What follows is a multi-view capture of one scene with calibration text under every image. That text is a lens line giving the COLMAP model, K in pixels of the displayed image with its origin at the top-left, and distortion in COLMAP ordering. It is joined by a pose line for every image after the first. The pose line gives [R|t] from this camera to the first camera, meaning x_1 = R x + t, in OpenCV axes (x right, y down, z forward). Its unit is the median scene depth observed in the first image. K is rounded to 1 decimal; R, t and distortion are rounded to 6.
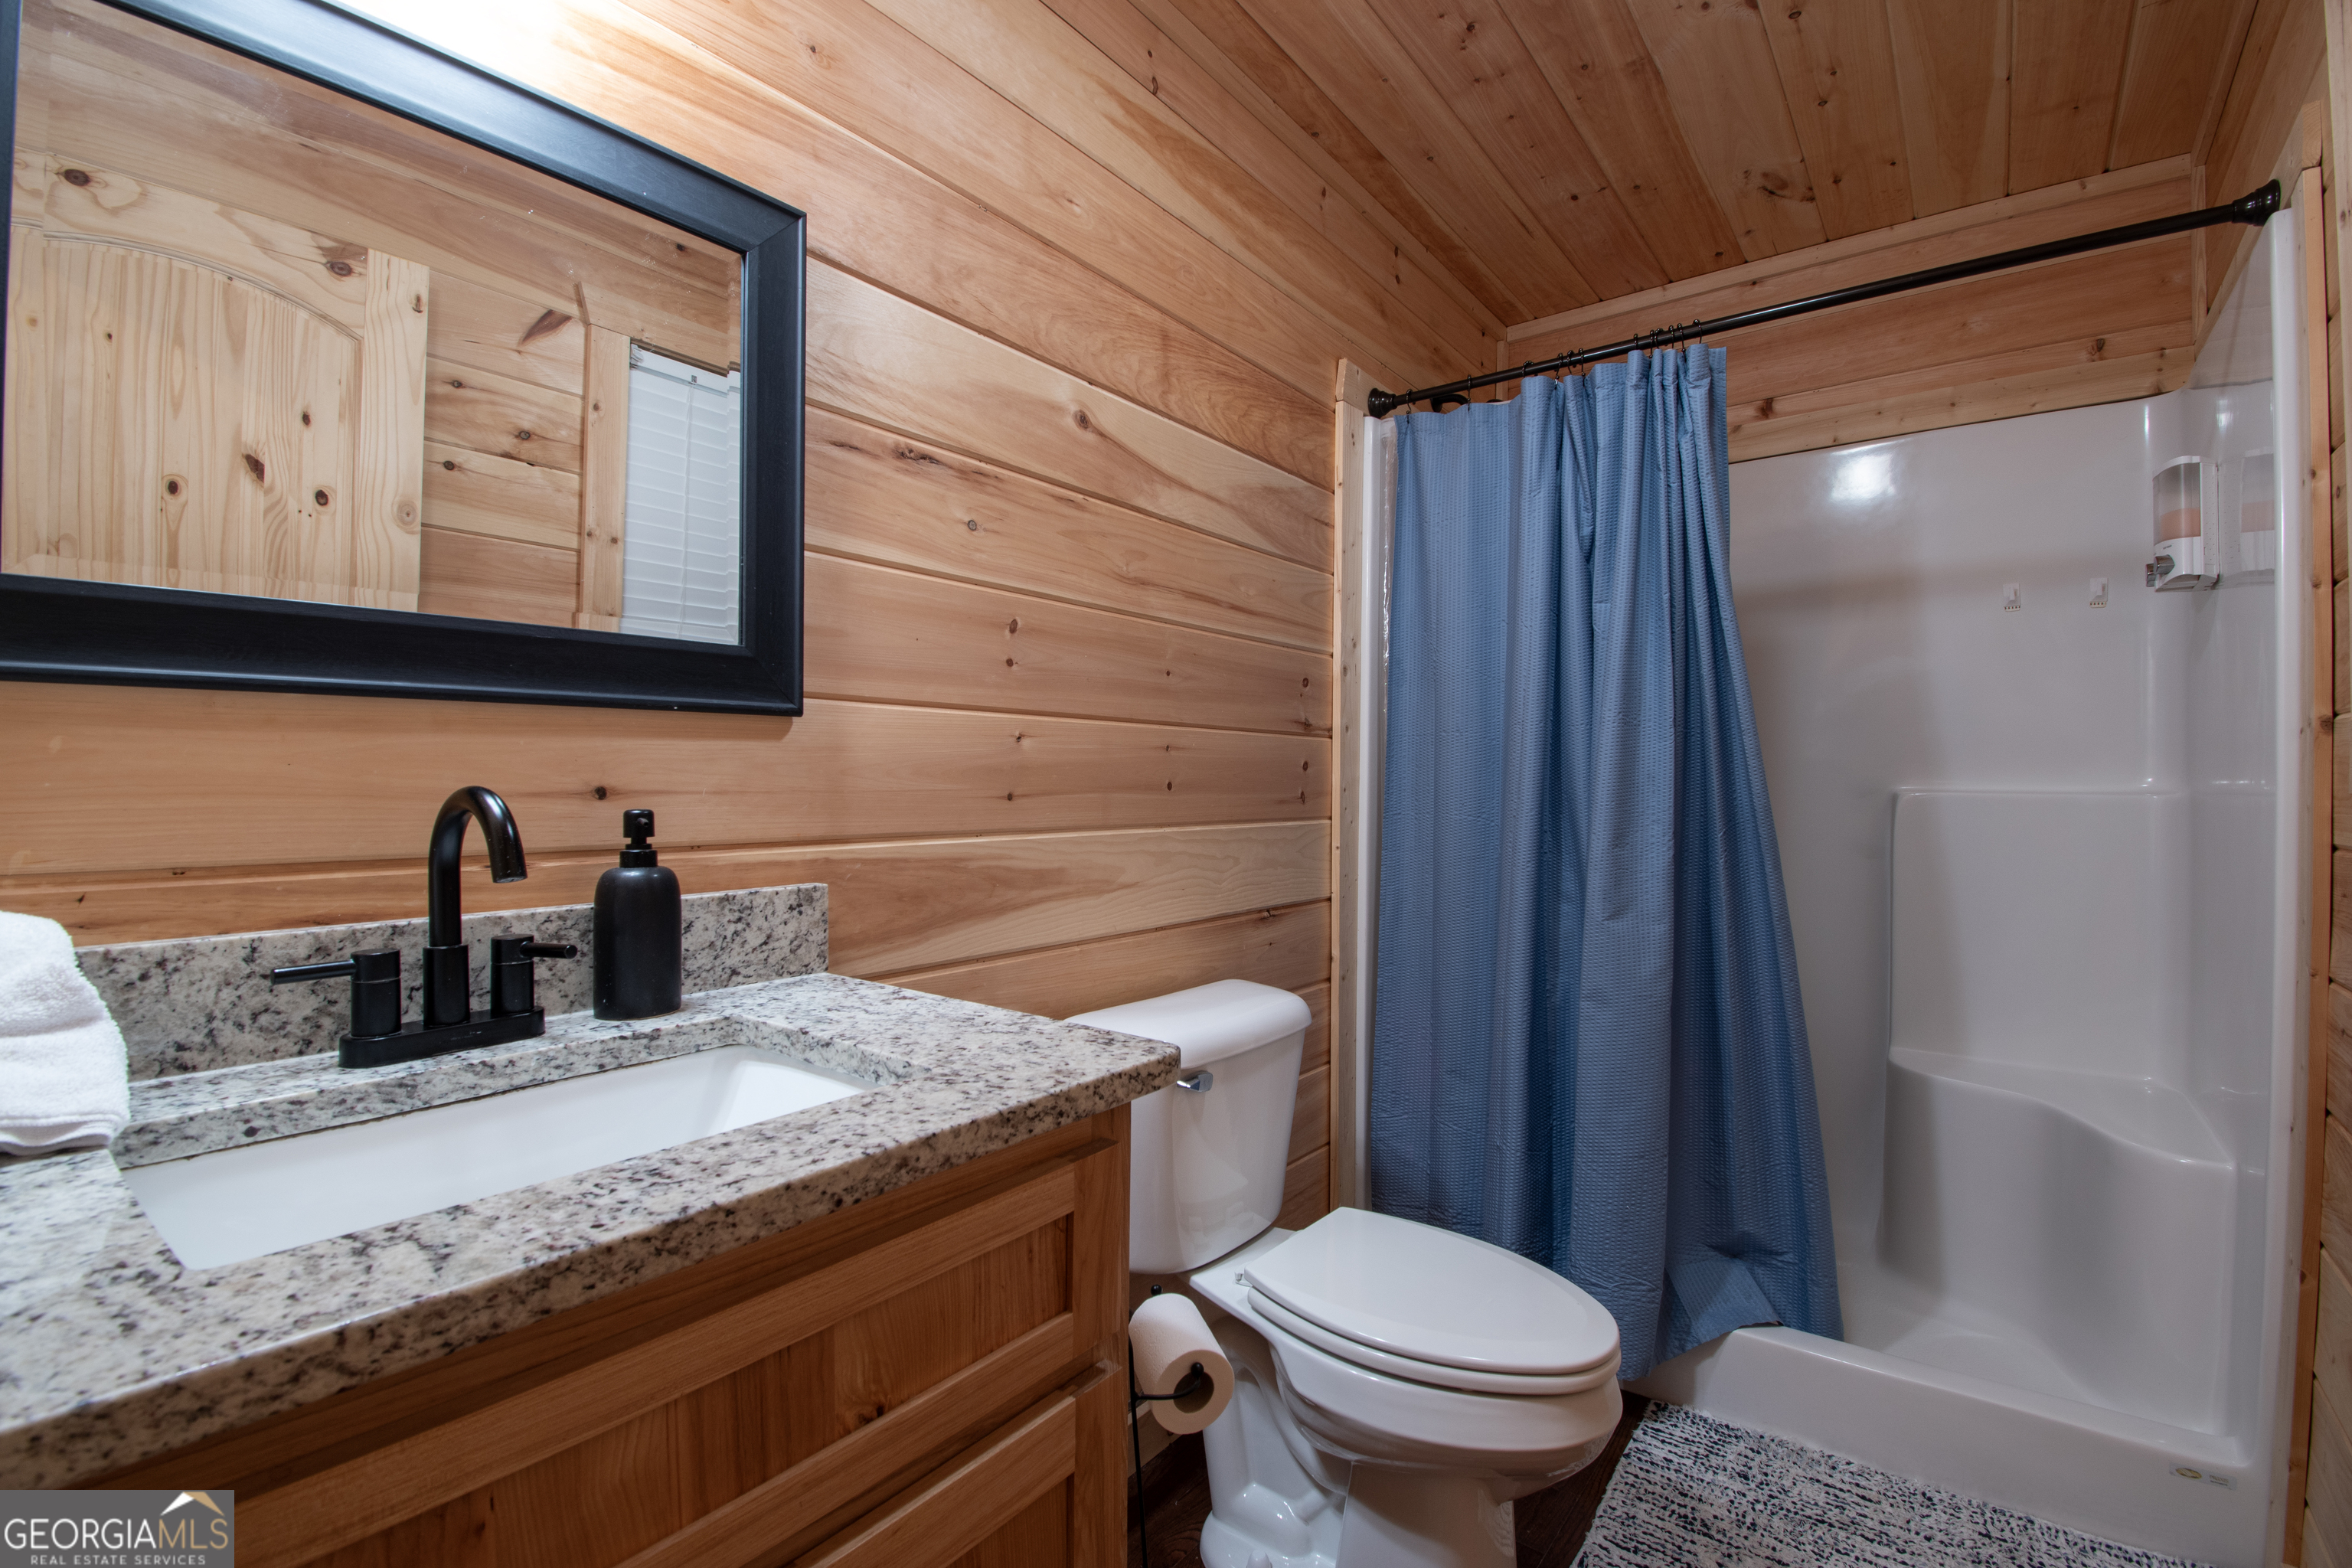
lens RADIAL K [[1032.0, 0, 1187.4], [0, 1032.0, 783.5], [0, 0, 1]] dist [0.021329, -0.027249]
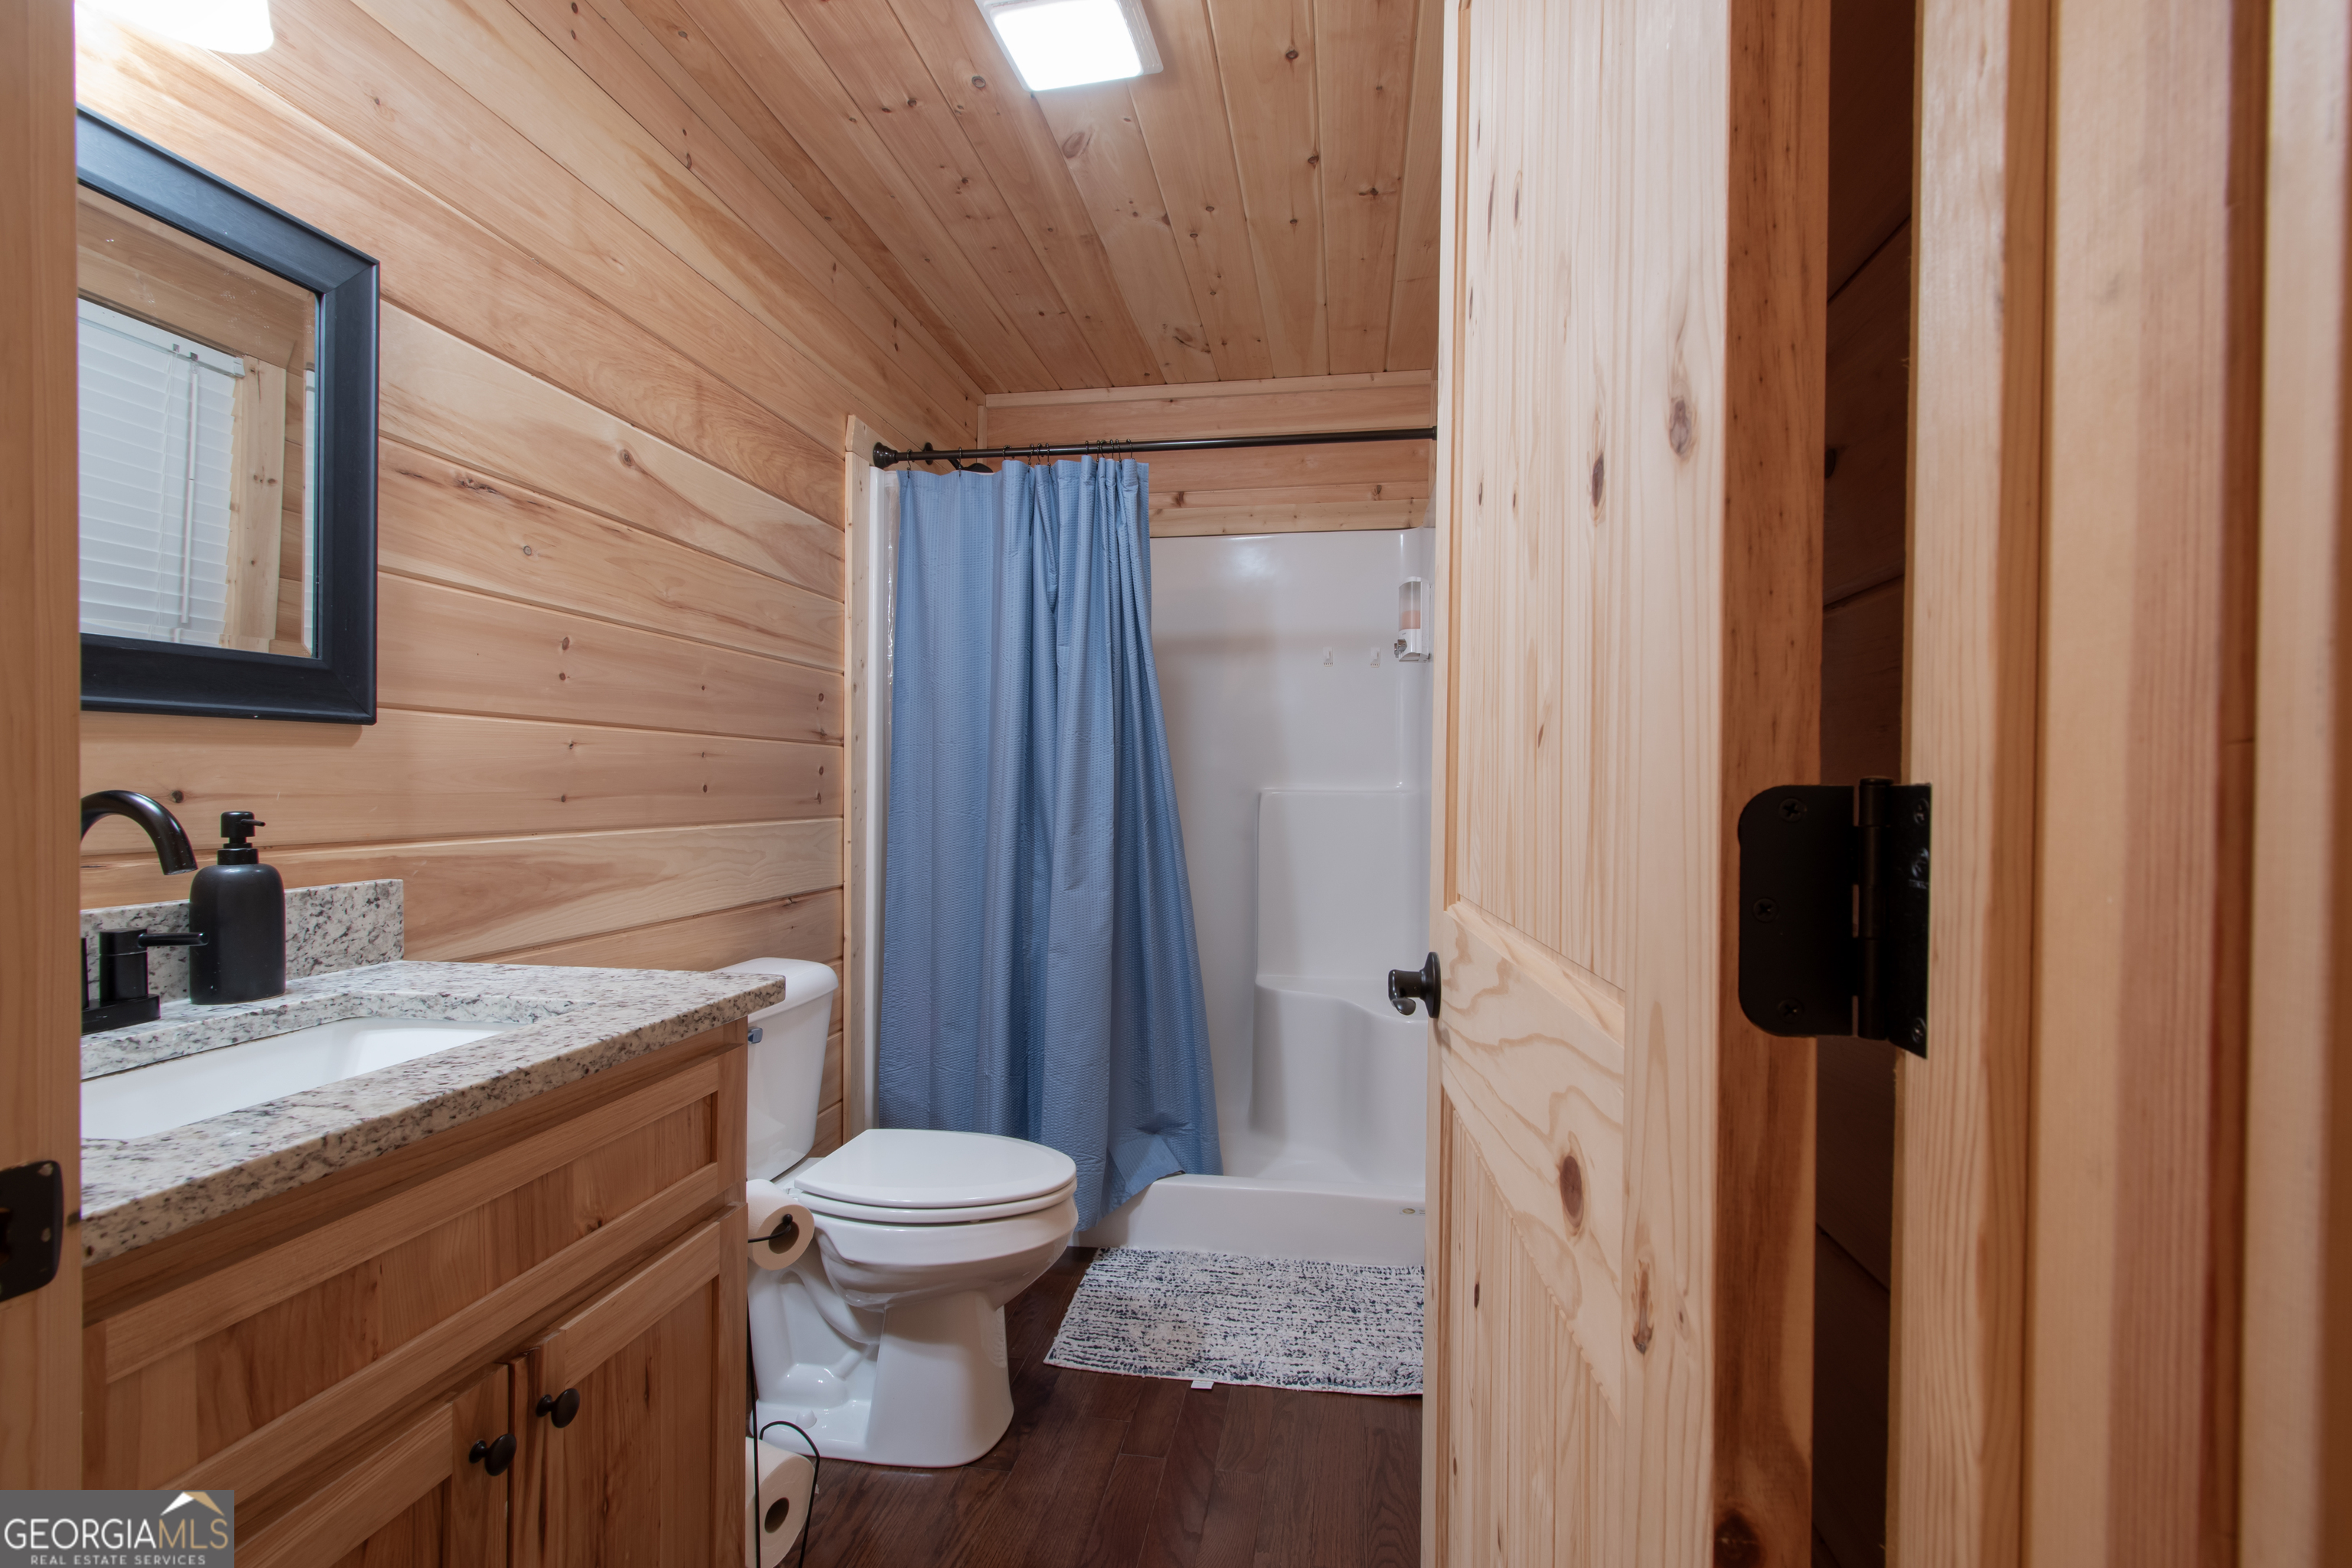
lens RADIAL K [[1049.4, 0, 1179.3], [0, 1049.4, 793.5], [0, 0, 1]] dist [0.001969, -0.000472]
pose [[0.880718, -0.004320, 0.473621, -0.145518], [0.000444, 0.999966, 0.008295, -0.001910], [-0.473641, -0.007095, 0.880689, -0.348246]]
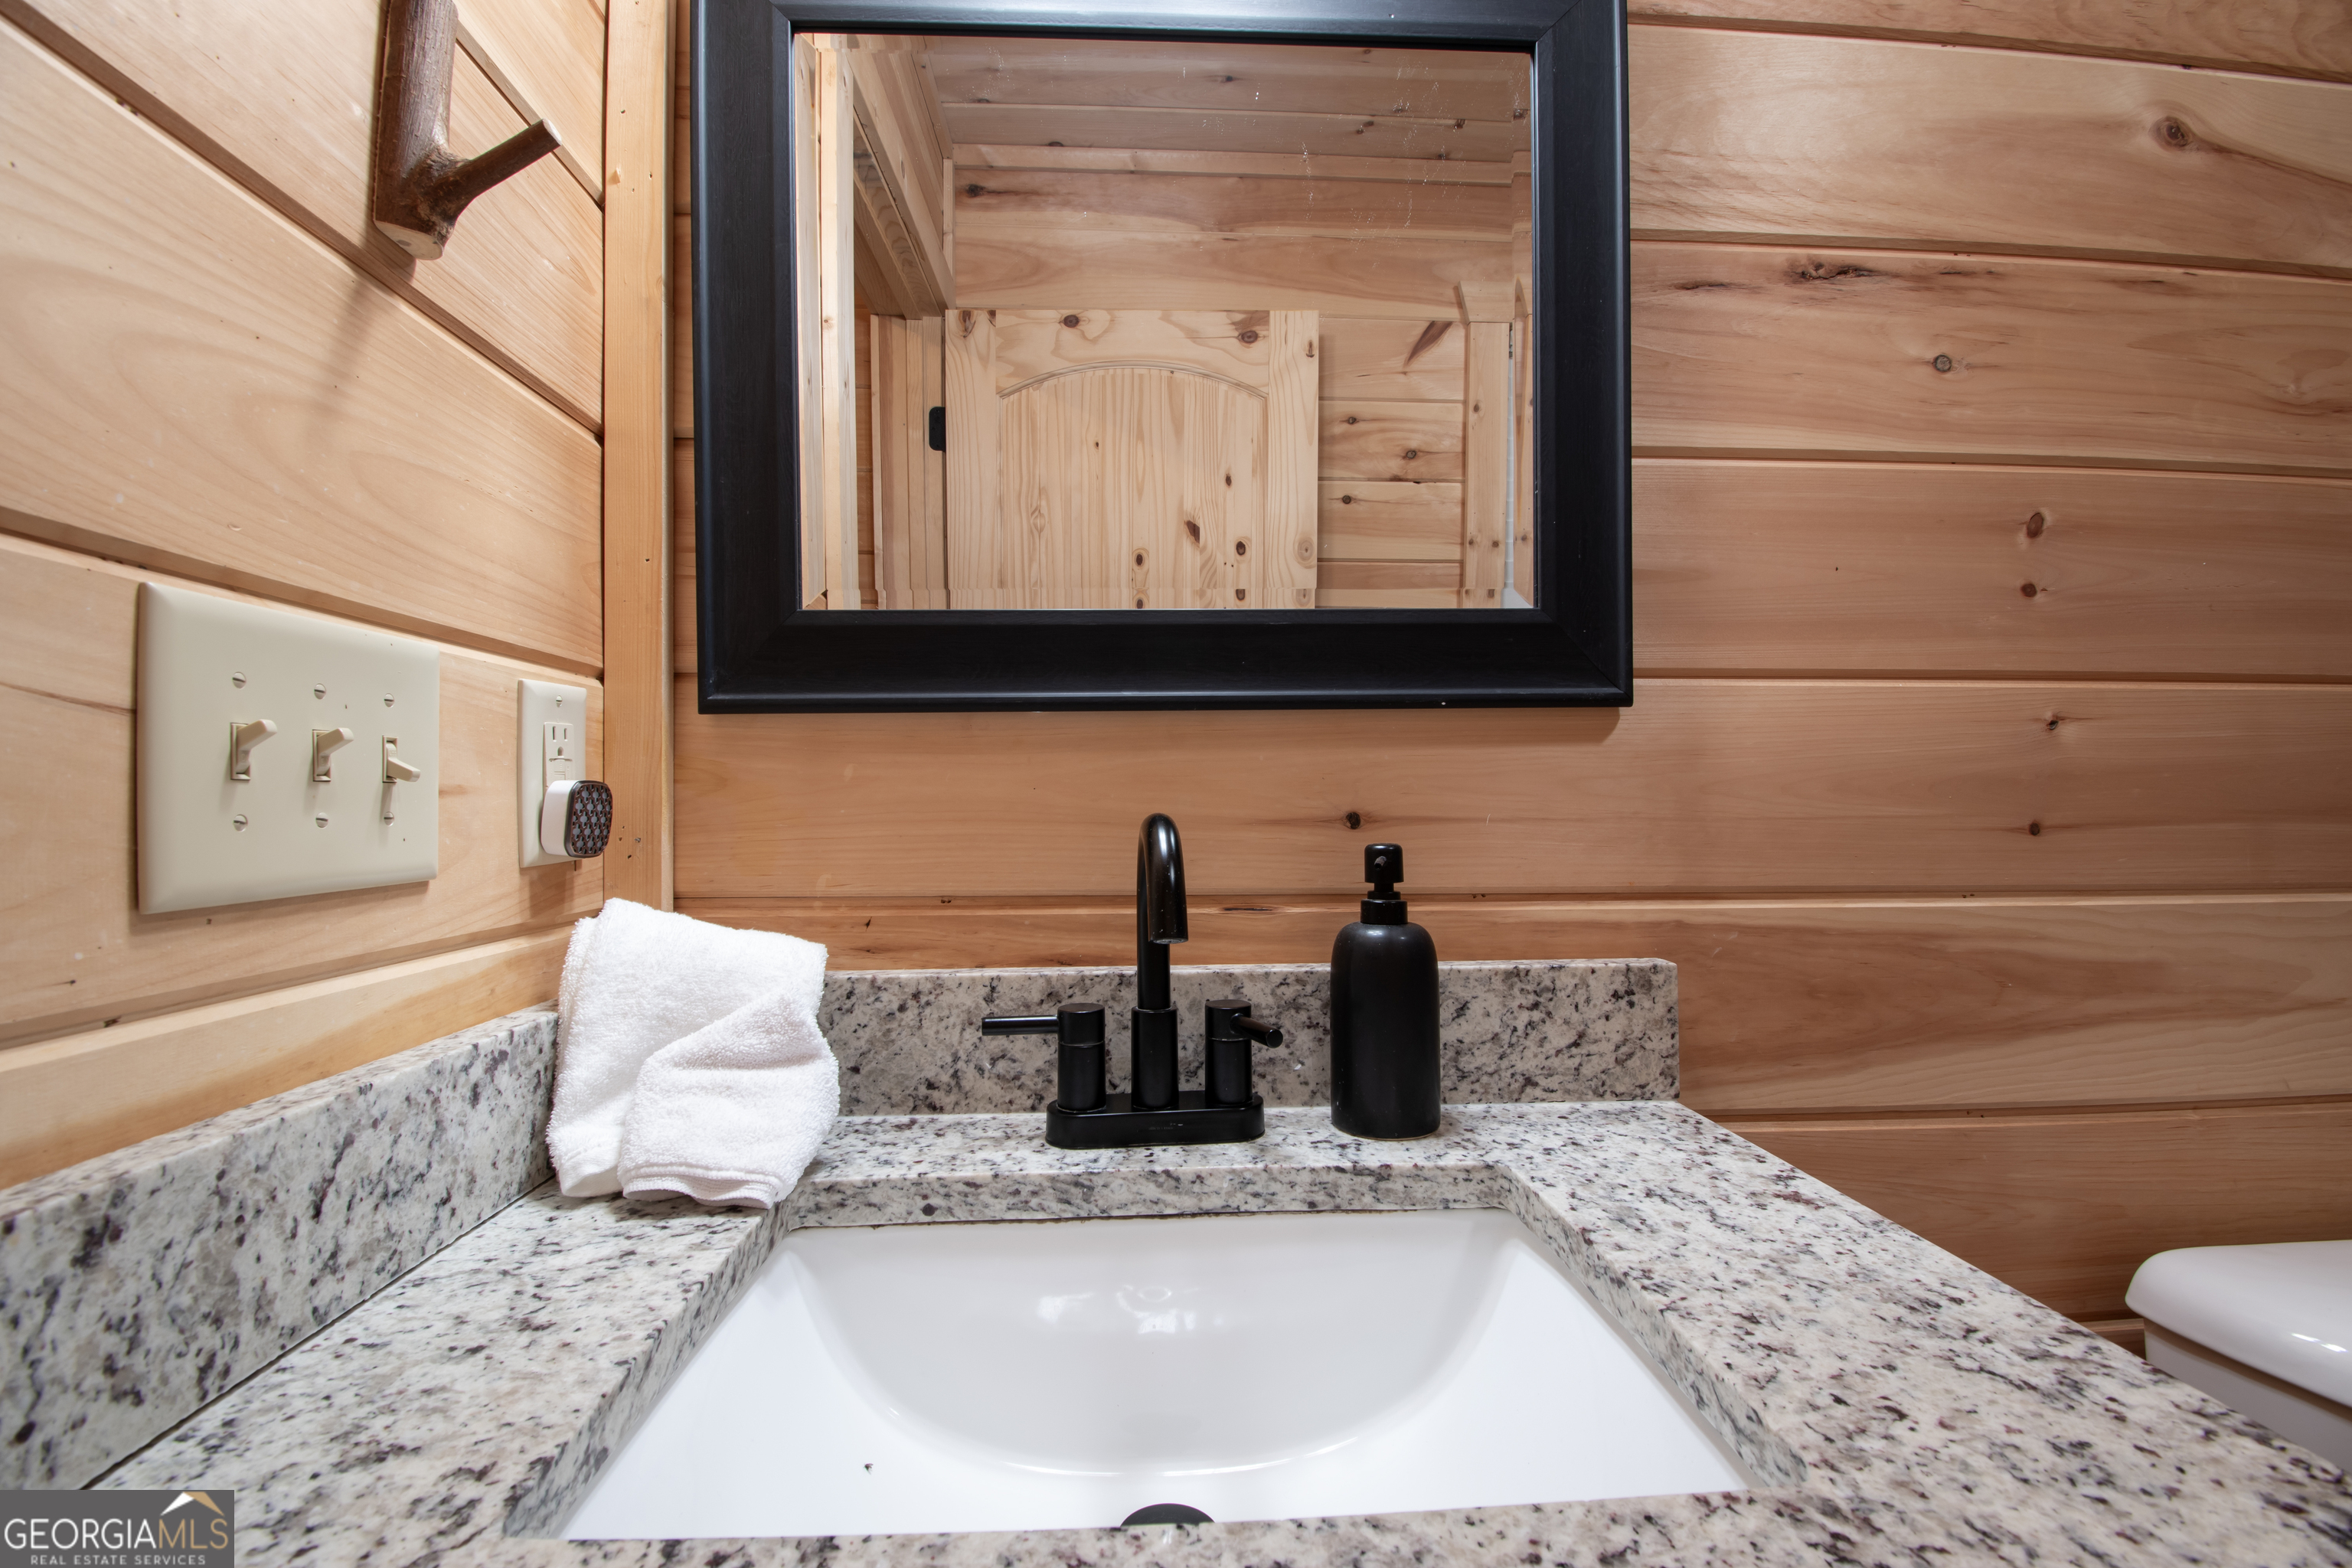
lens RADIAL K [[1042.6, 0, 1176.0], [0, 1042.6, 784.0], [0, 0, 1]] dist [0.018201, -0.026149]
pose [[0.650270, -0.016890, -0.759515, -0.052661], [0.004332, 0.999819, -0.018525, -0.003322], [0.759691, 0.008756, 0.650225, 0.328226]]
